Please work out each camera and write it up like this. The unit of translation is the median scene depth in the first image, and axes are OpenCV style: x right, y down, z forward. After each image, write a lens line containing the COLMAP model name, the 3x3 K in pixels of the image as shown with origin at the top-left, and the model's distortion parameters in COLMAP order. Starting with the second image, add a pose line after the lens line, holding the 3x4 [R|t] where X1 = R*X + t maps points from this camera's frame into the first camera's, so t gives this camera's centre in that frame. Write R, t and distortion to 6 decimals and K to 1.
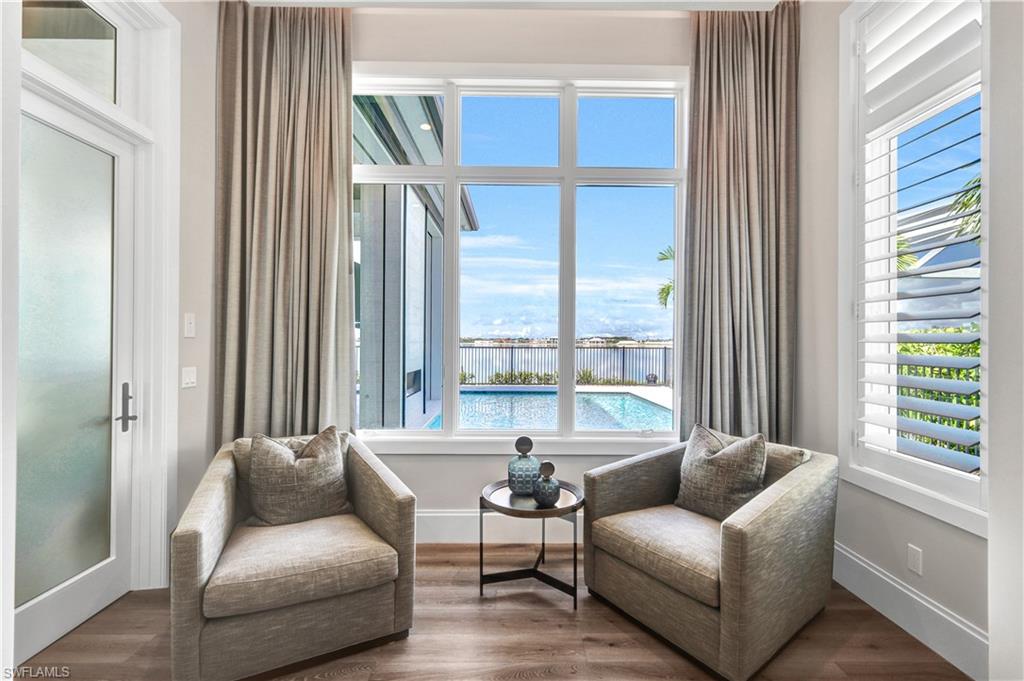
lens RADIAL K [[480.4, 0, 512.0], [0, 480.4, 340.5], [0, 0, 1]] dist [-0.000074, -0.000006]
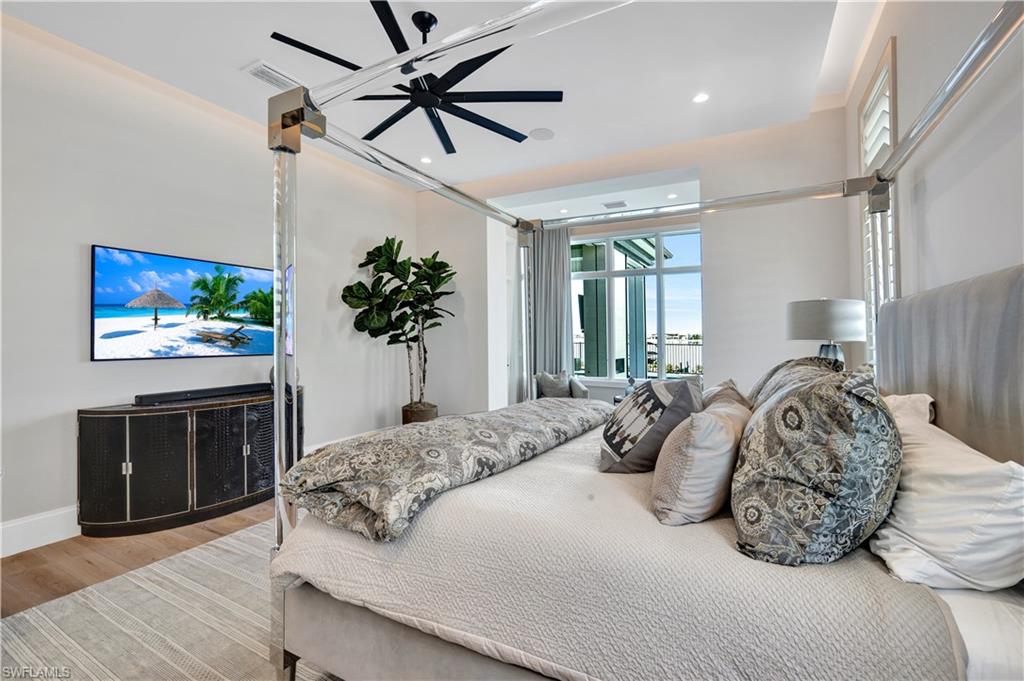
lens RADIAL K [[451.1, 0, 510.5], [0, 451.1, 321.6], [0, 0, 1]] dist [0.001772, 0.000156]
pose [[0.878532, -0.010665, -0.477564, 0.524423], [-0.004983, 0.999492, -0.031488, -0.028951], [0.477657, 0.030044, 0.878033, -1.278917]]
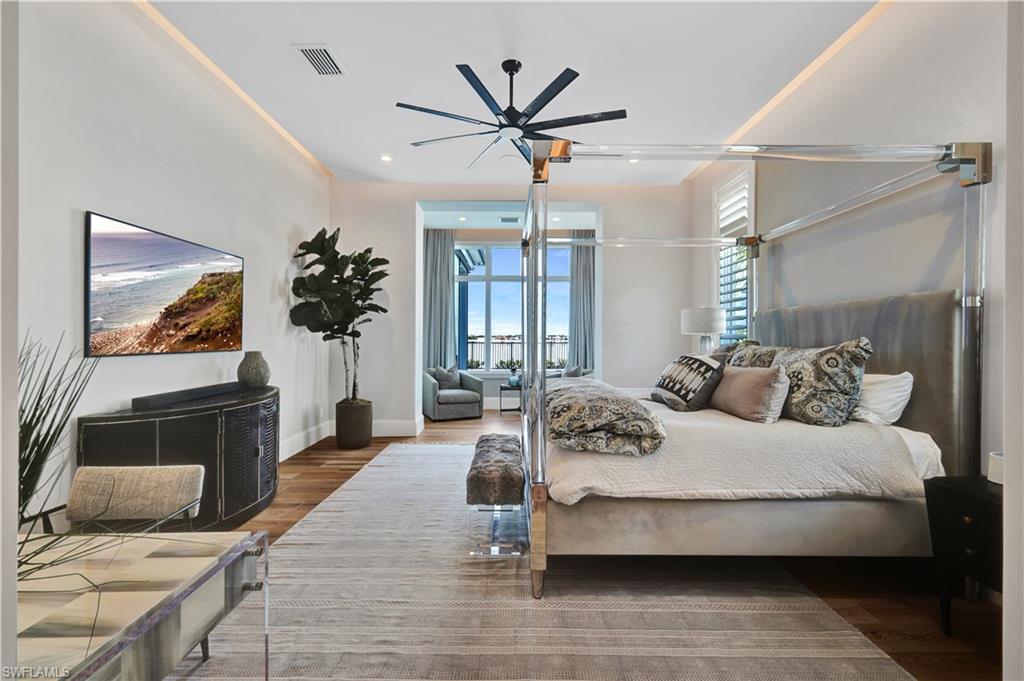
lens RADIAL K [[448.6, 0, 514.4], [0, 448.6, 337.2], [0, 0, 1]] dist [-0.000580, 0.000209]
pose [[0.999989, 0.002981, 0.003747, 0.015997], [-0.002977, 0.999995, -0.001113, -0.007091], [-0.003750, 0.001102, 0.999992, -1.617906]]
